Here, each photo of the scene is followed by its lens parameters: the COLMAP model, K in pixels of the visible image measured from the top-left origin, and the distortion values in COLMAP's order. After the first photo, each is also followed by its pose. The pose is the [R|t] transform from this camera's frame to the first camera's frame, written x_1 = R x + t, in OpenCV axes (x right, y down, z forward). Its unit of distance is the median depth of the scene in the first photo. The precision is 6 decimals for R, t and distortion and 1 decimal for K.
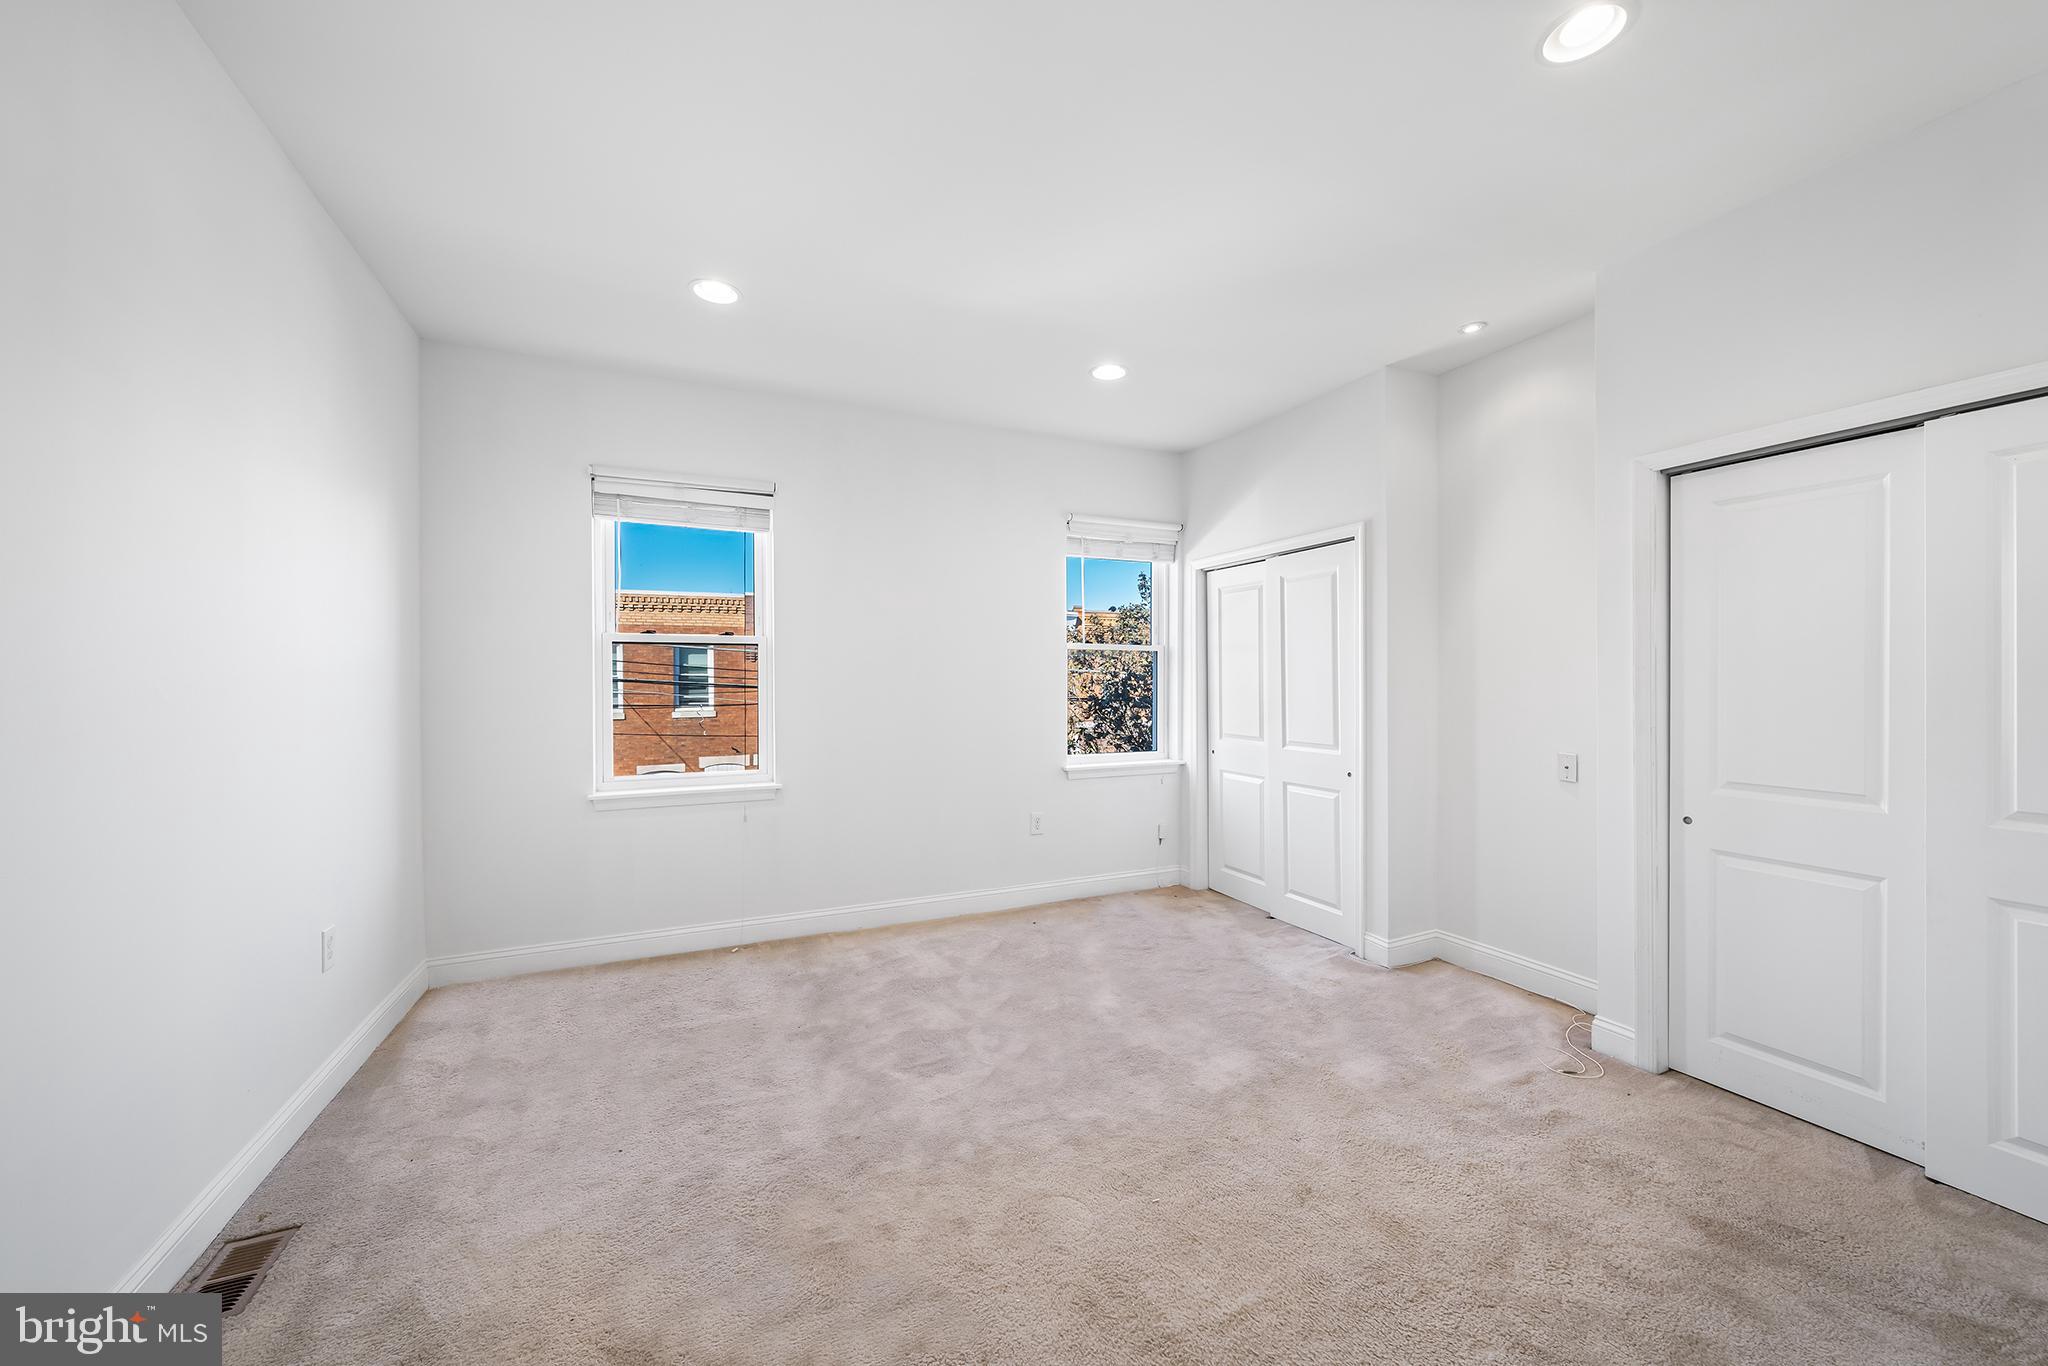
lens RADIAL K [[736.8, 0, 1038.1], [0, 736.8, 682.5], [0, 0, 1]] dist [-0.006214, -0.000054]
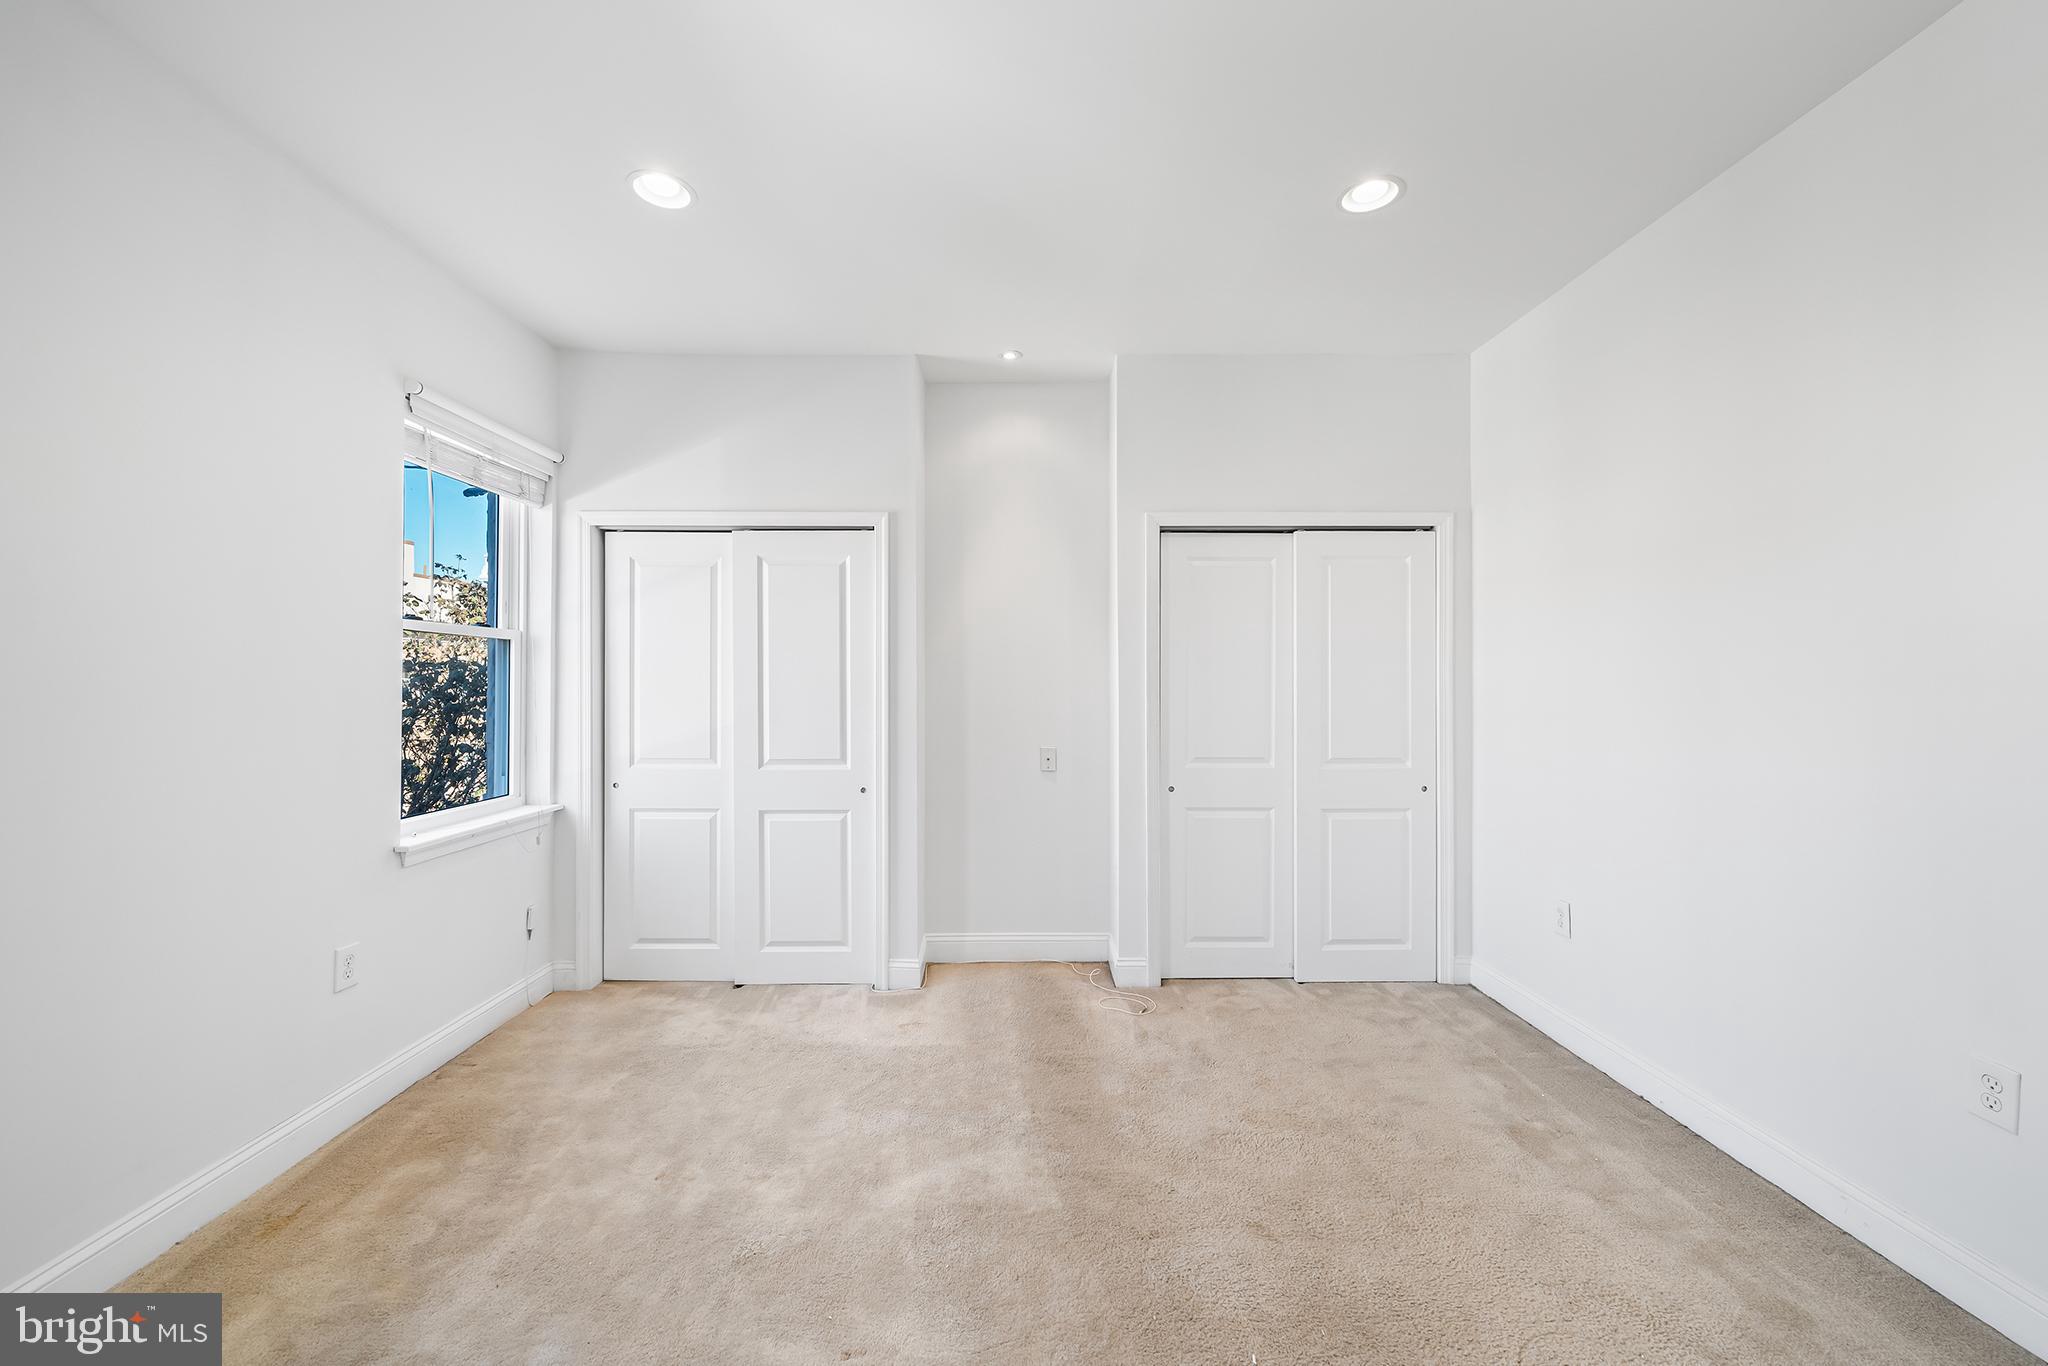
lens RADIAL K [[736.8, 0, 1026.6], [0, 736.8, 688.2], [0, 0, 1]] dist [-0.006214, -0.000054]
pose [[0.430016, 0.004208, 0.902812, -0.269741], [0.002338, 0.999981, -0.005774, 0.005624], [-0.902818, 0.004593, 0.429998, 0.389442]]
